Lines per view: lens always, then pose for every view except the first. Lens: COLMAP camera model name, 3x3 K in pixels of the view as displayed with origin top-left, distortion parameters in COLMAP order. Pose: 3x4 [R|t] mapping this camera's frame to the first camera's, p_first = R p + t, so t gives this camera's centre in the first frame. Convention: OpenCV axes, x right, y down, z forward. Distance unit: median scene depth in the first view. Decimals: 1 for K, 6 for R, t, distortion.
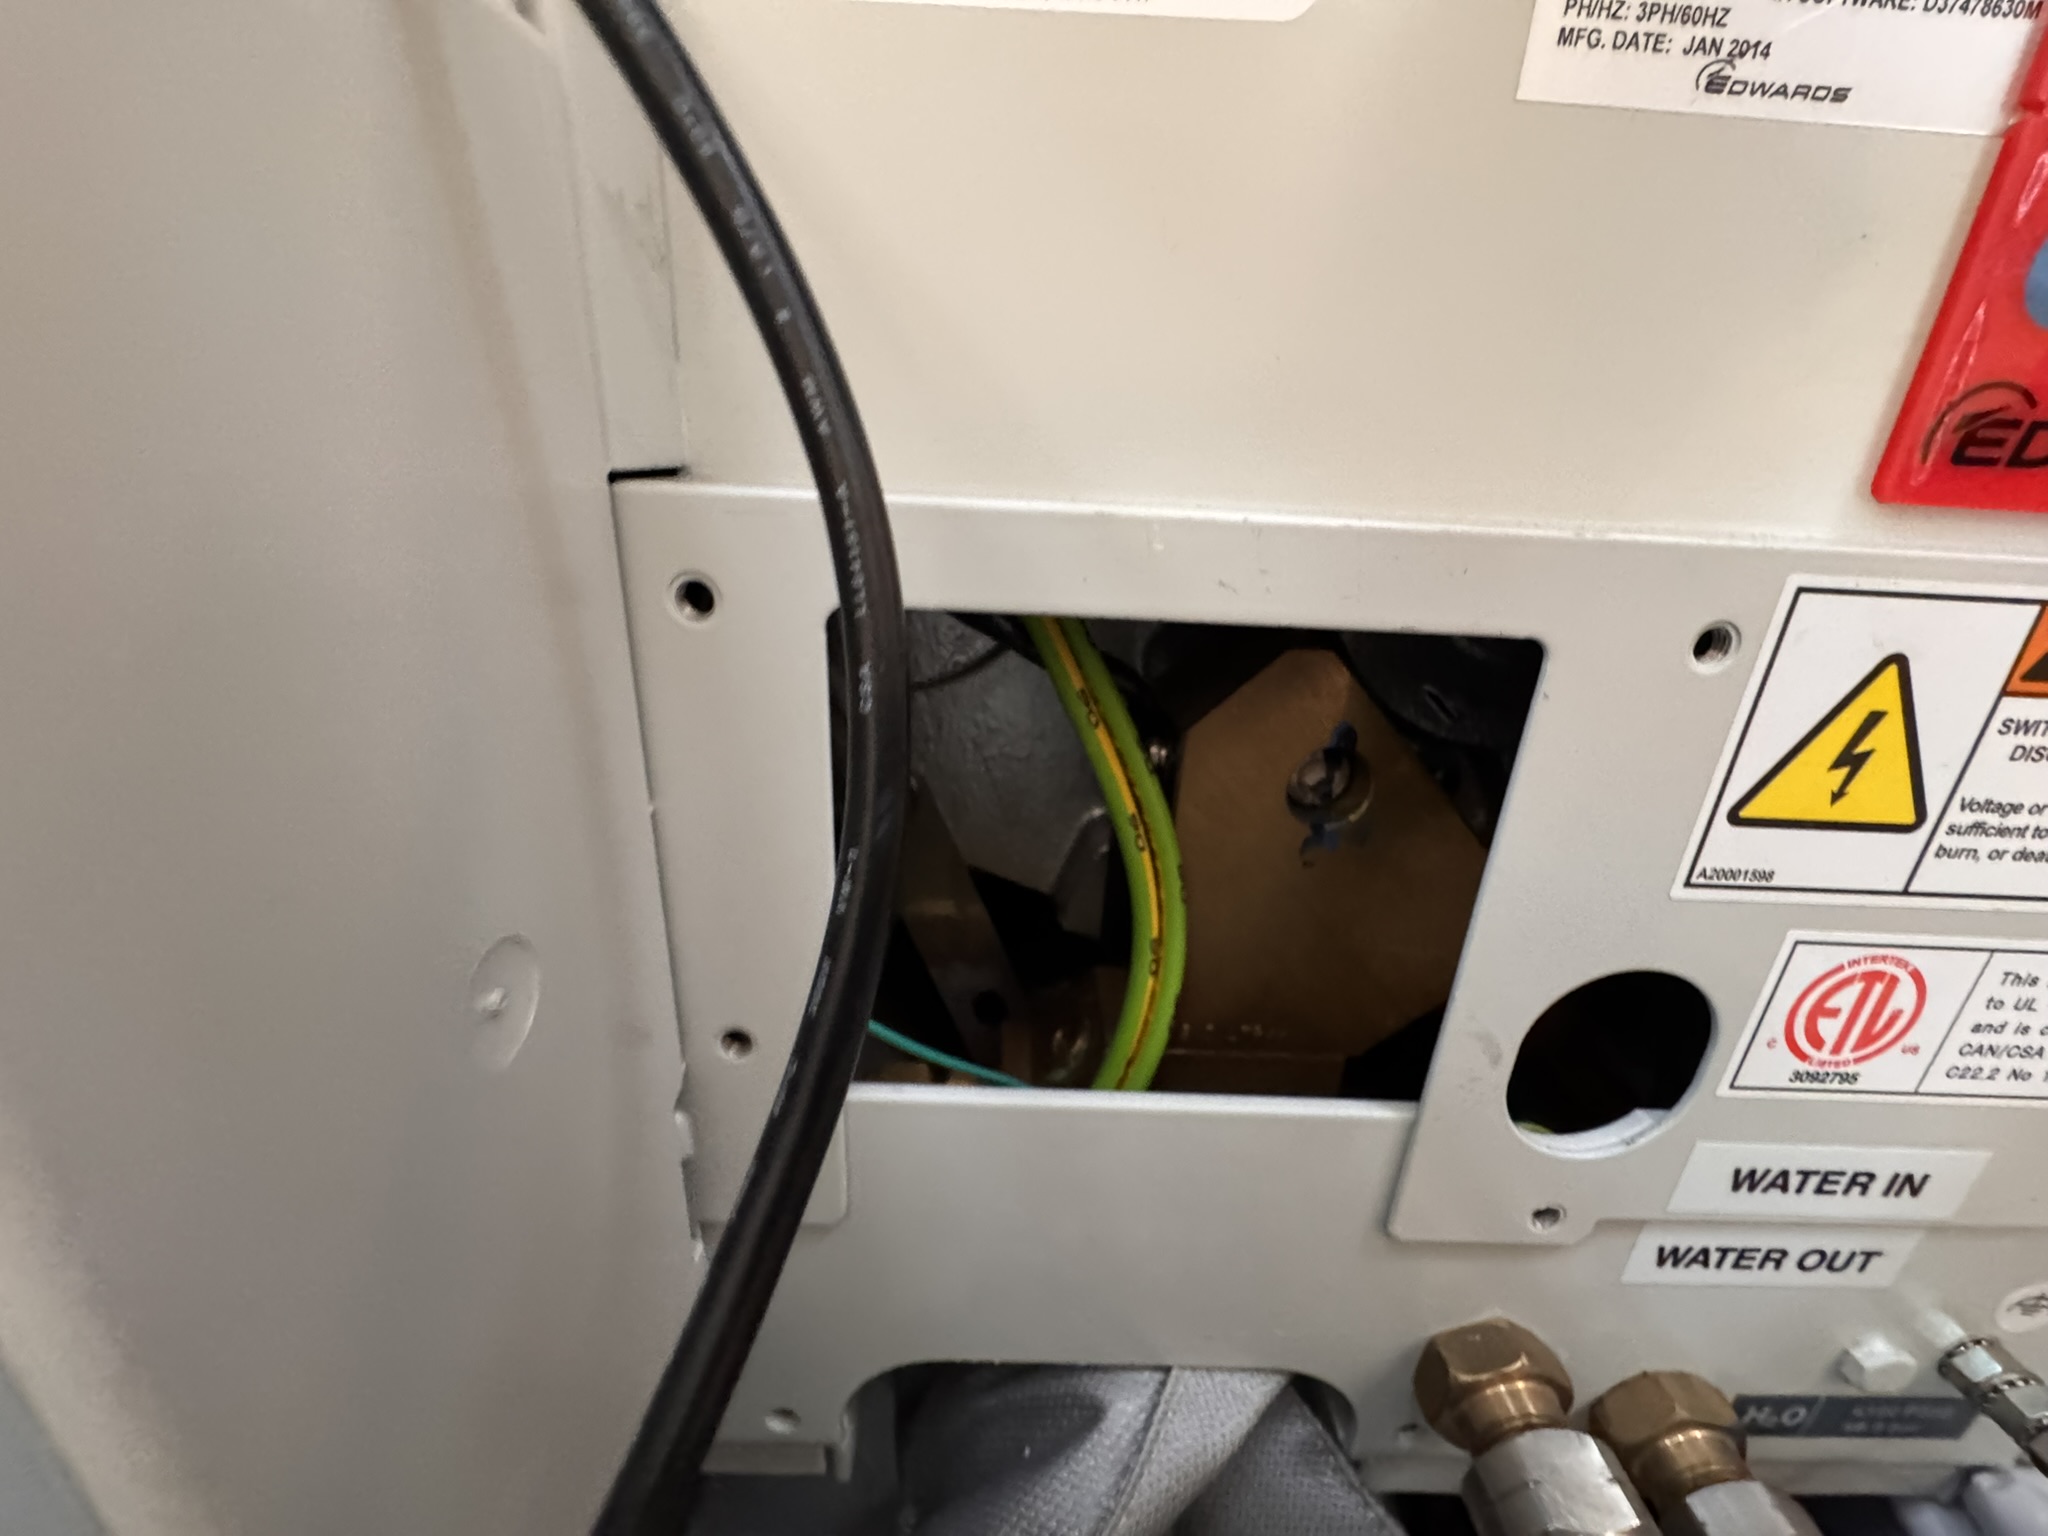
lens RADIAL K [[821.0, 0, 1030.5], [0, 821.0, 779.0], [0, 0, 1]] dist [-0.005957, 0.000759]
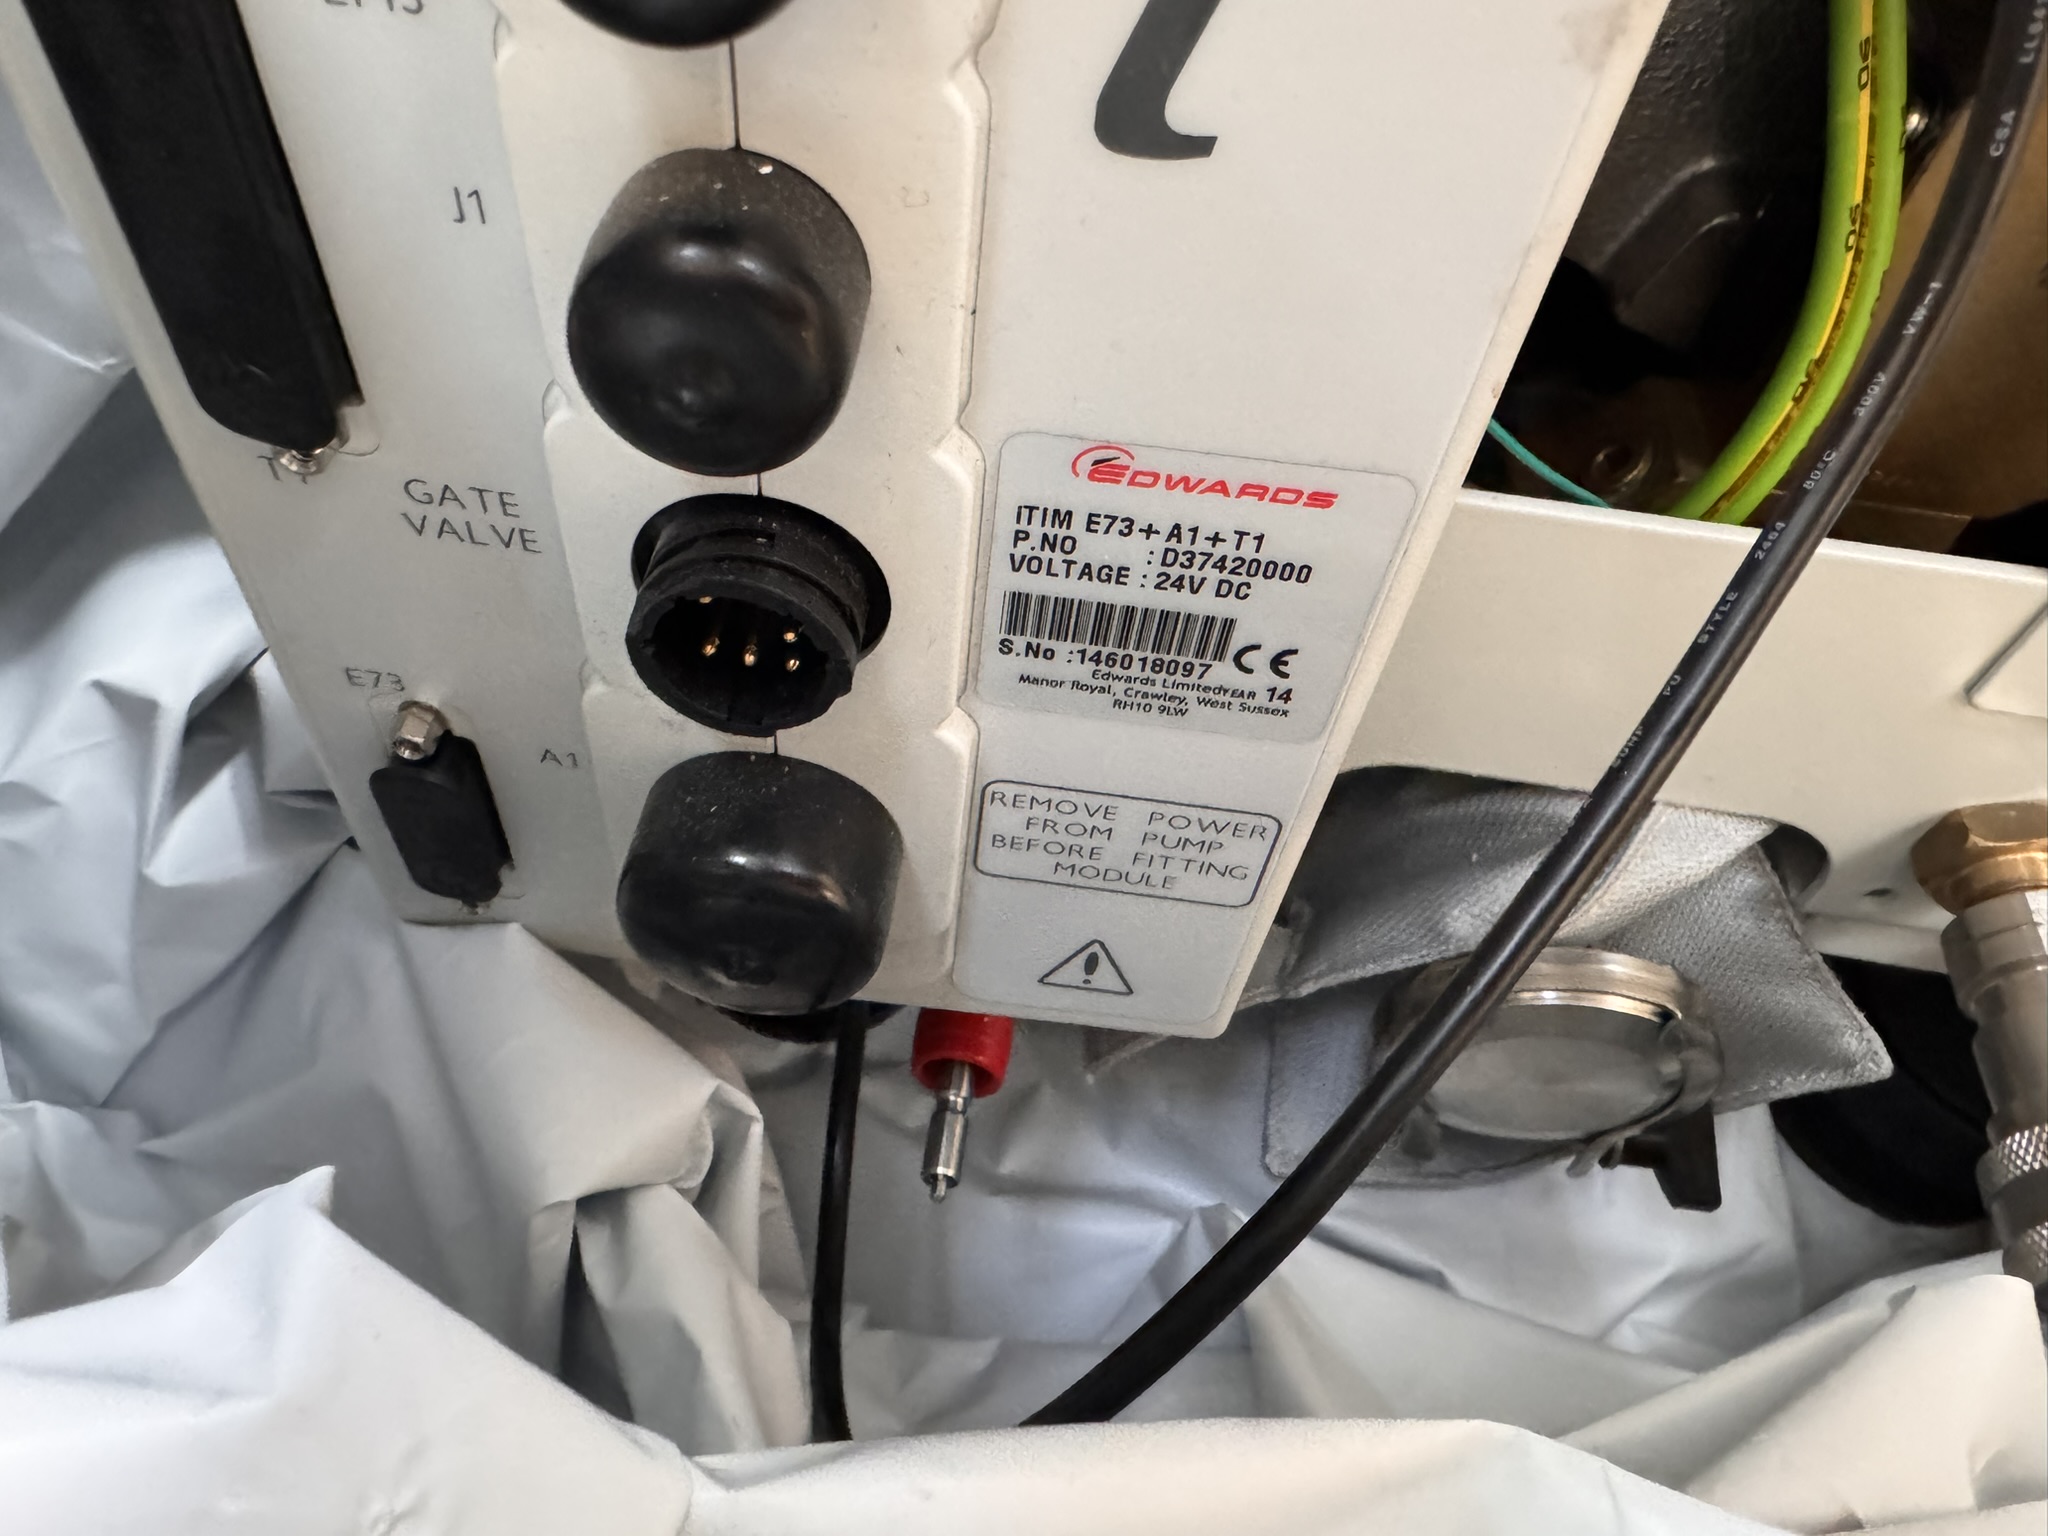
lens RADIAL K [[1482.1, 0, 955.0], [0, 1482.1, 763.5], [0, 0, 1]] dist [0.000225, 0.002634]
pose [[0.988515, 0.127296, -0.081453, -0.605922], [-0.067454, 0.853954, 0.515957, -0.191913], [0.135237, -0.504537, 0.852733, -0.684089]]
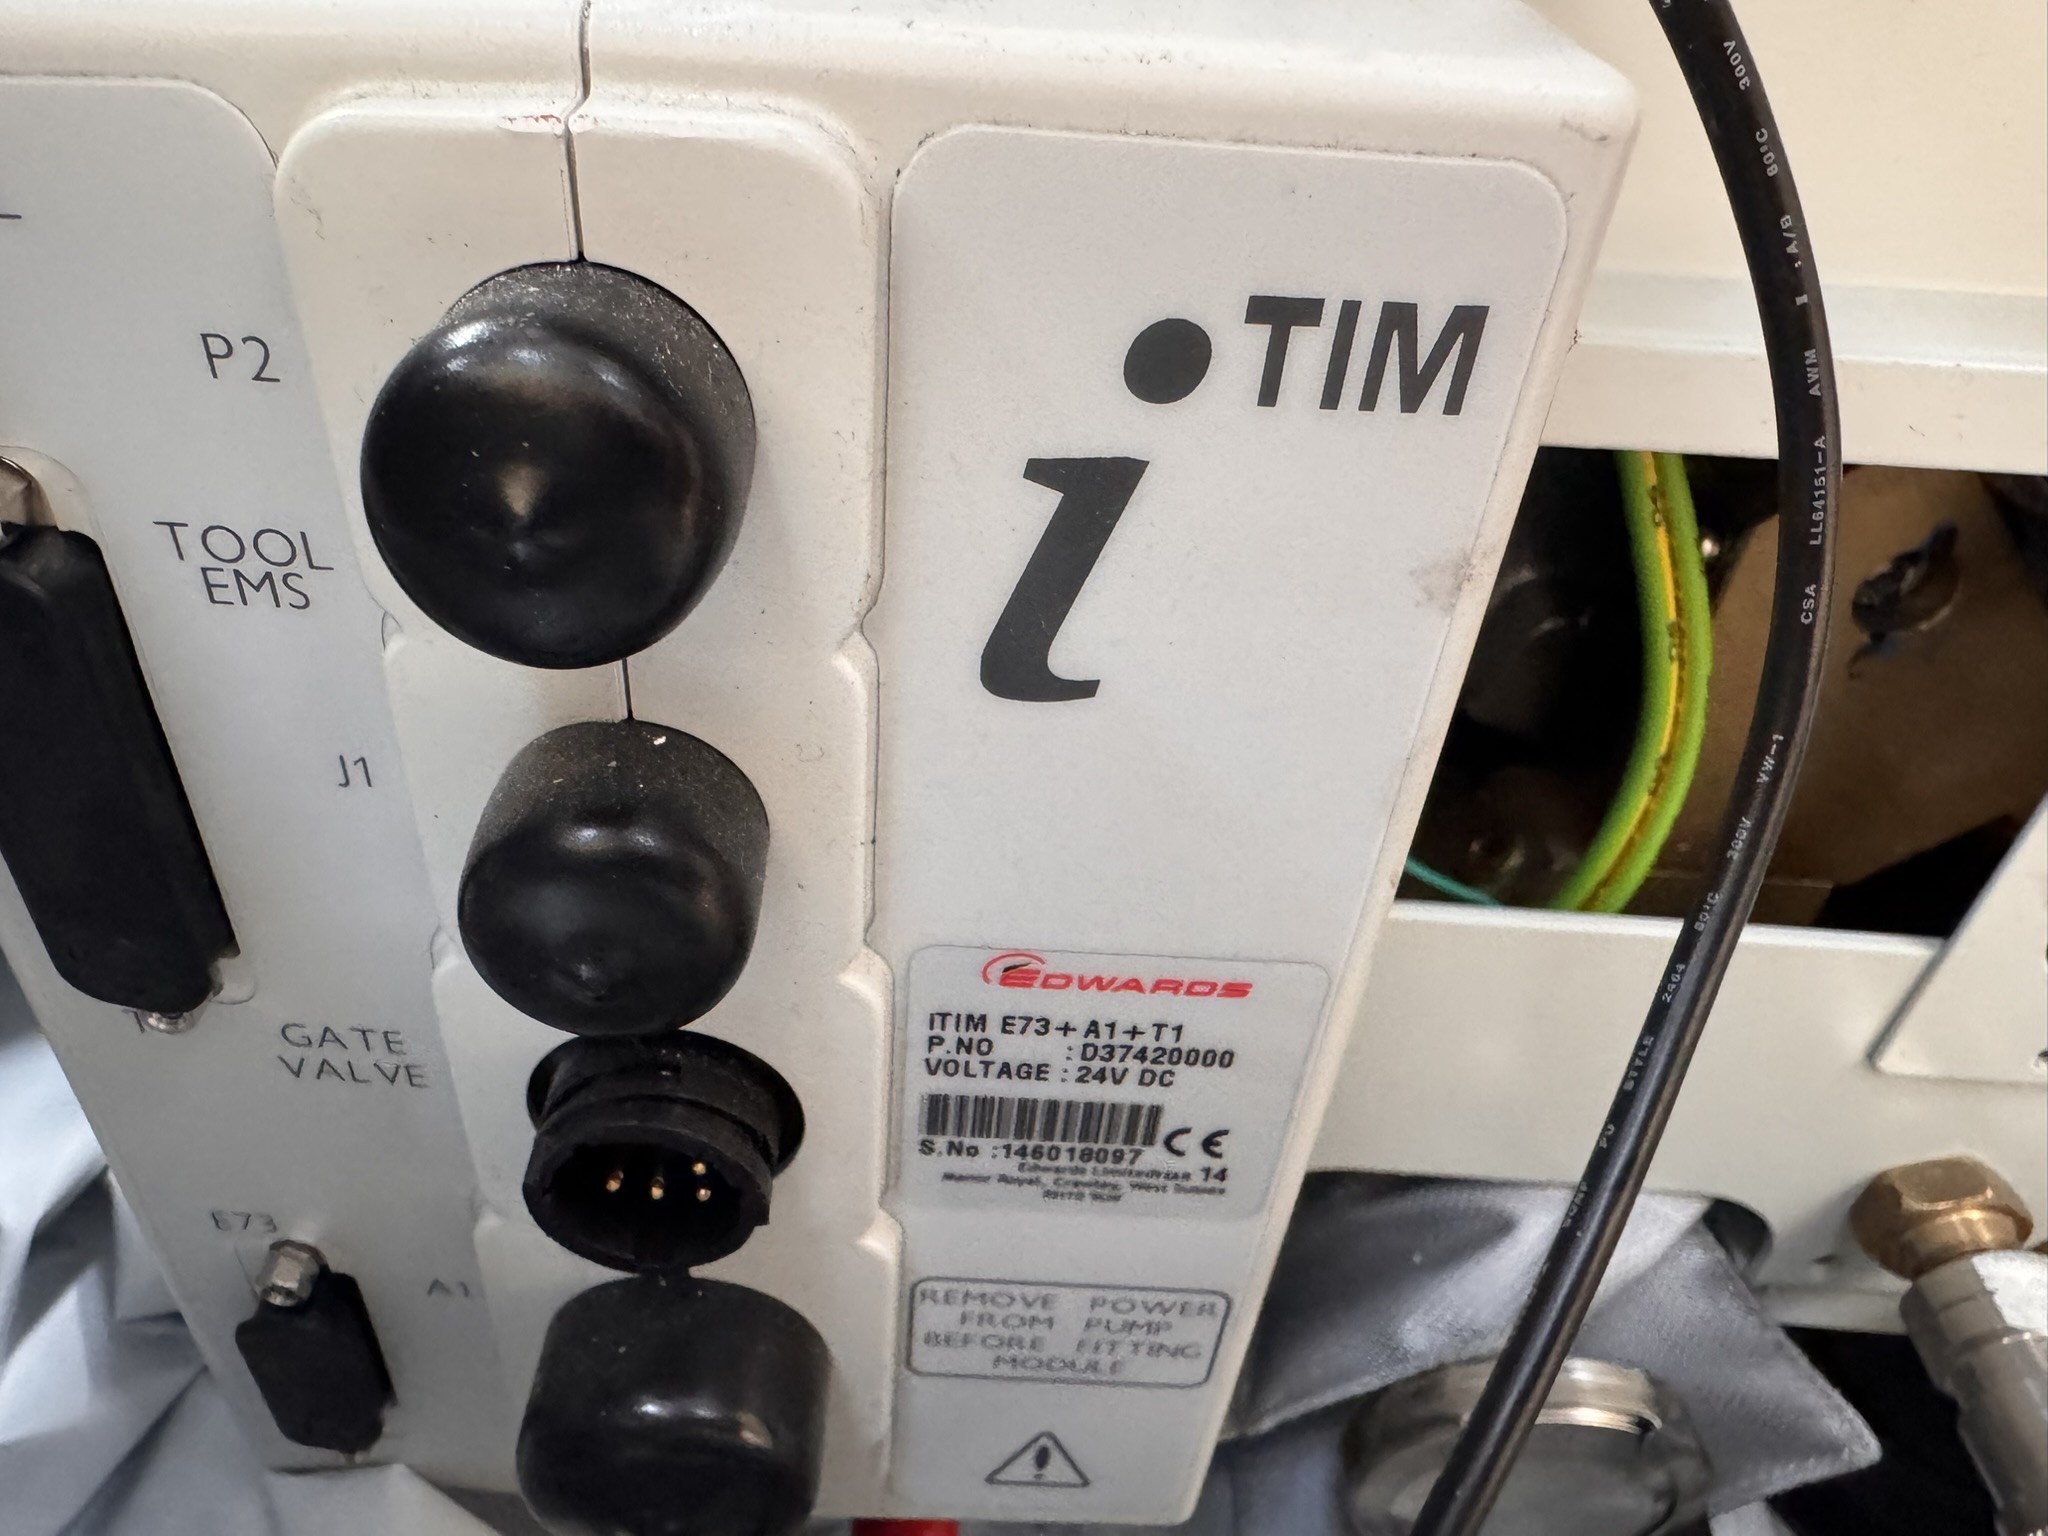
lens RADIAL K [[1482.1, 0, 955.0], [0, 1482.1, 763.5], [0, 0, 1]] dist [0.000225, 0.002634]
pose [[0.998883, 0.035852, -0.030788, -0.627403], [-0.025293, 0.955919, 0.292540, -0.270944], [0.039919, -0.291434, 0.955758, -0.619139]]
